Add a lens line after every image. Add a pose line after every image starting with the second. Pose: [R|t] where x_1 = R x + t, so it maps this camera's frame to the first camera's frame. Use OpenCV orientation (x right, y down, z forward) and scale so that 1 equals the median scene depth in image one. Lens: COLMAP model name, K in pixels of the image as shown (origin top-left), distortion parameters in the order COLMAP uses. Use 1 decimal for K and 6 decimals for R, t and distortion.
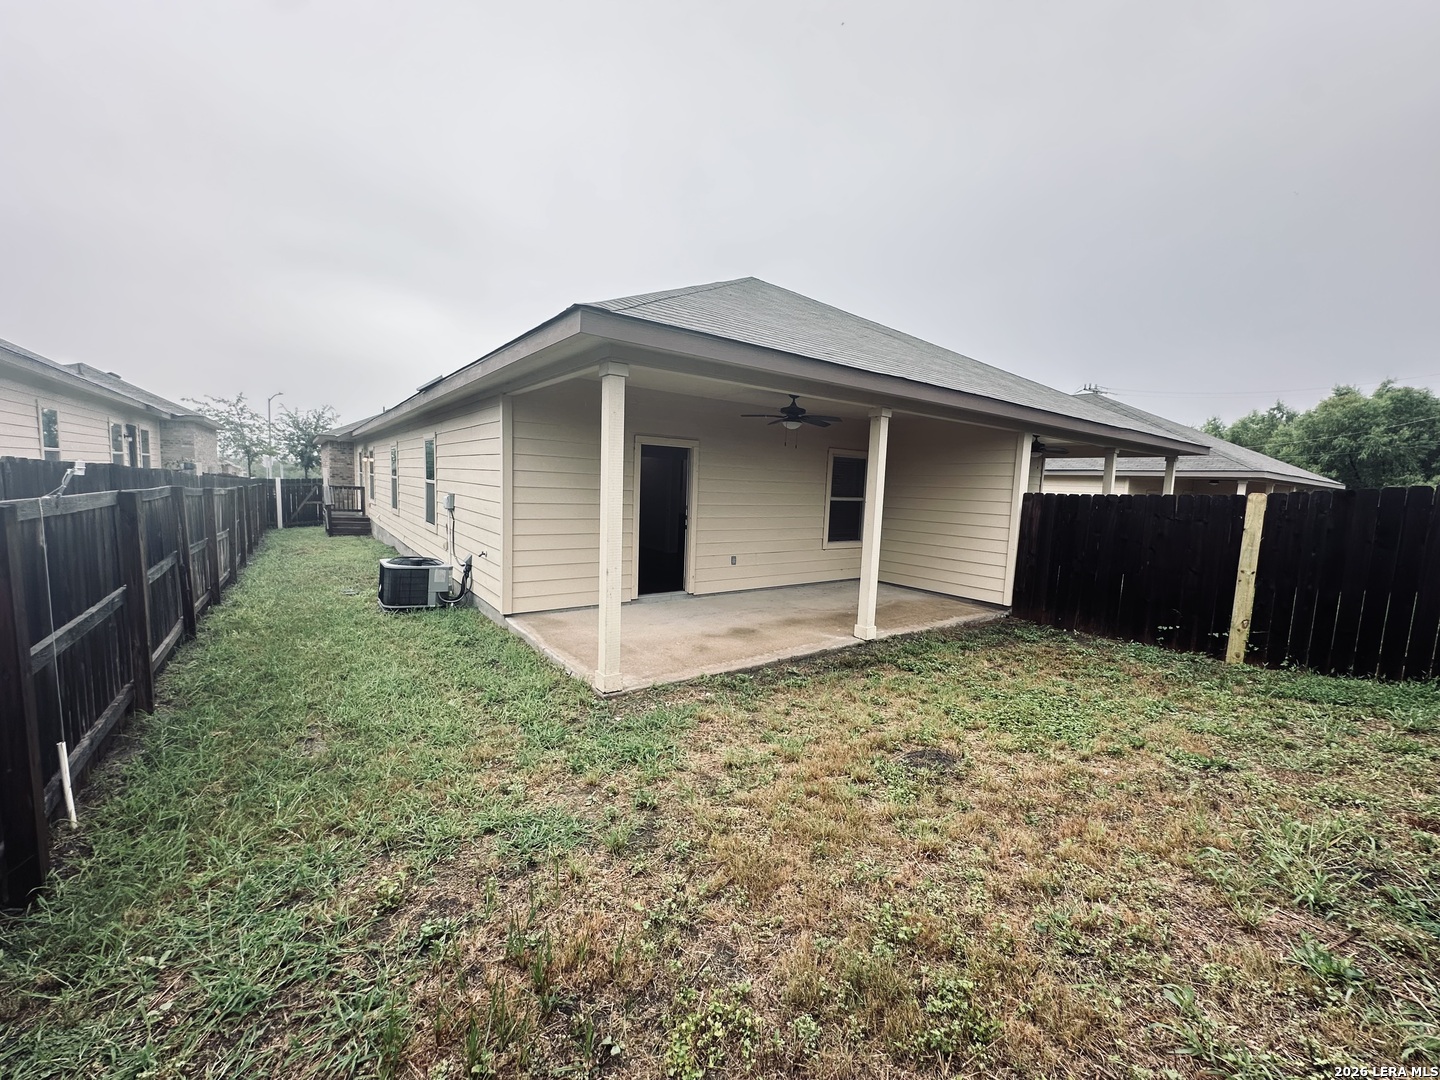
lens RADIAL K [[576.2, 0, 721.1], [0, 576.2, 541.0], [0, 0, 1]] dist [-0.001091, 0.000120]
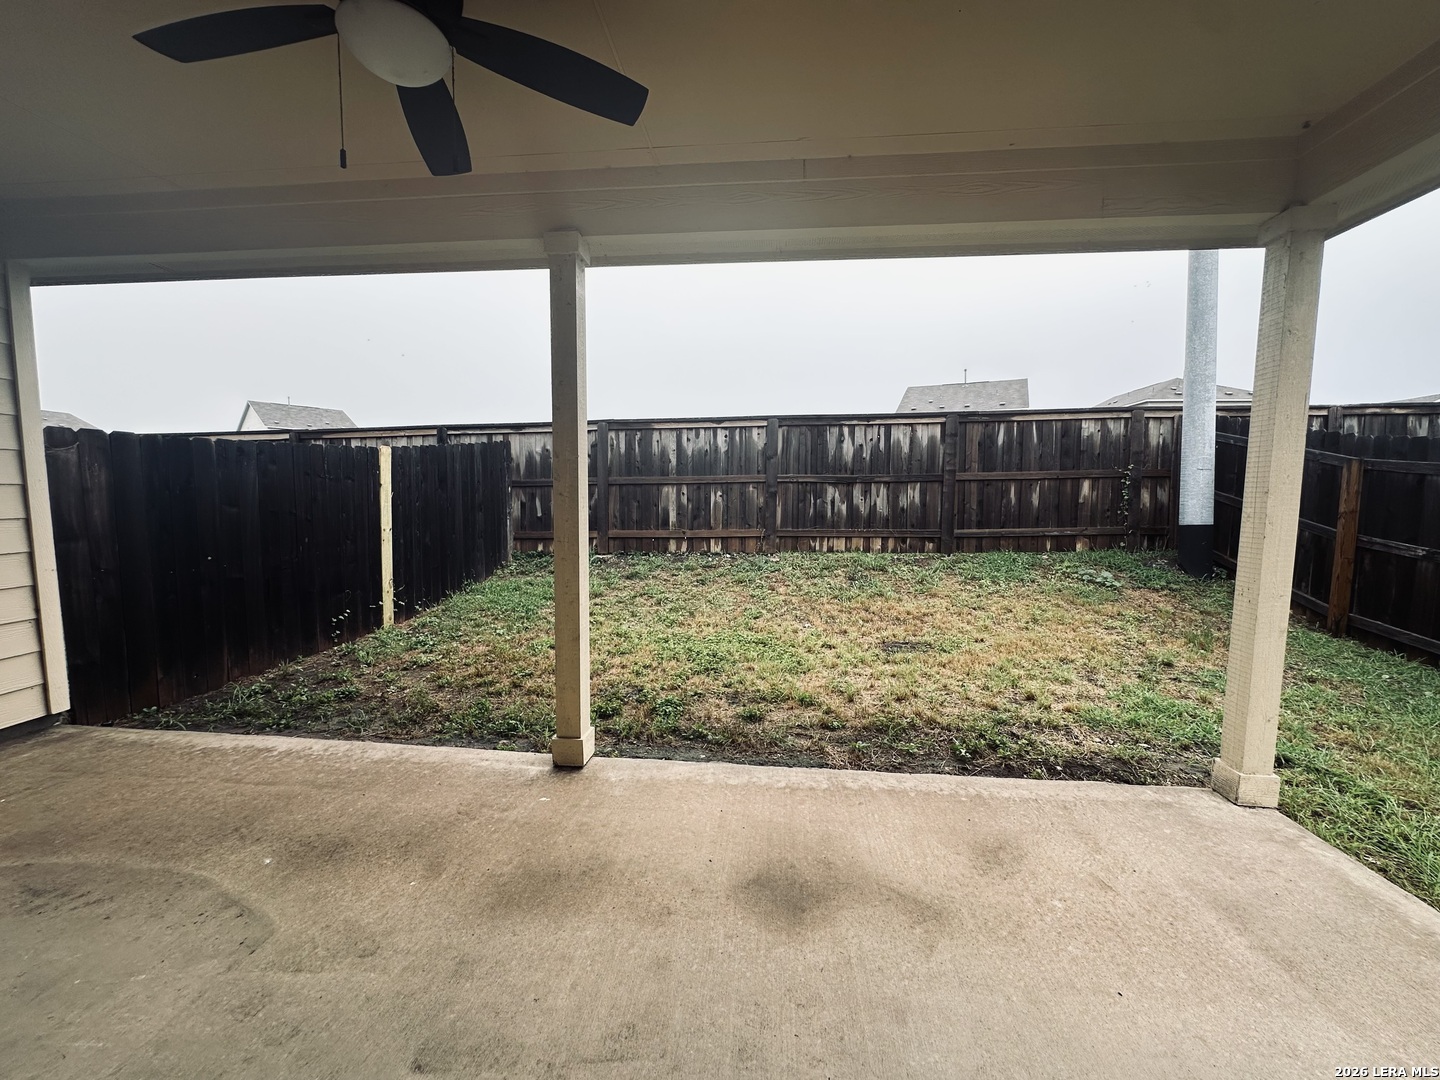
lens RADIAL K [[576.2, 0, 721.1], [0, 576.2, 541.0], [0, 0, 1]] dist [-0.001091, 0.000120]
pose [[-0.760513, -0.089070, 0.643184, -0.117956], [0.040045, 0.982228, 0.183372, -0.078771], [-0.648086, 0.165214, -0.743430, 1.331784]]
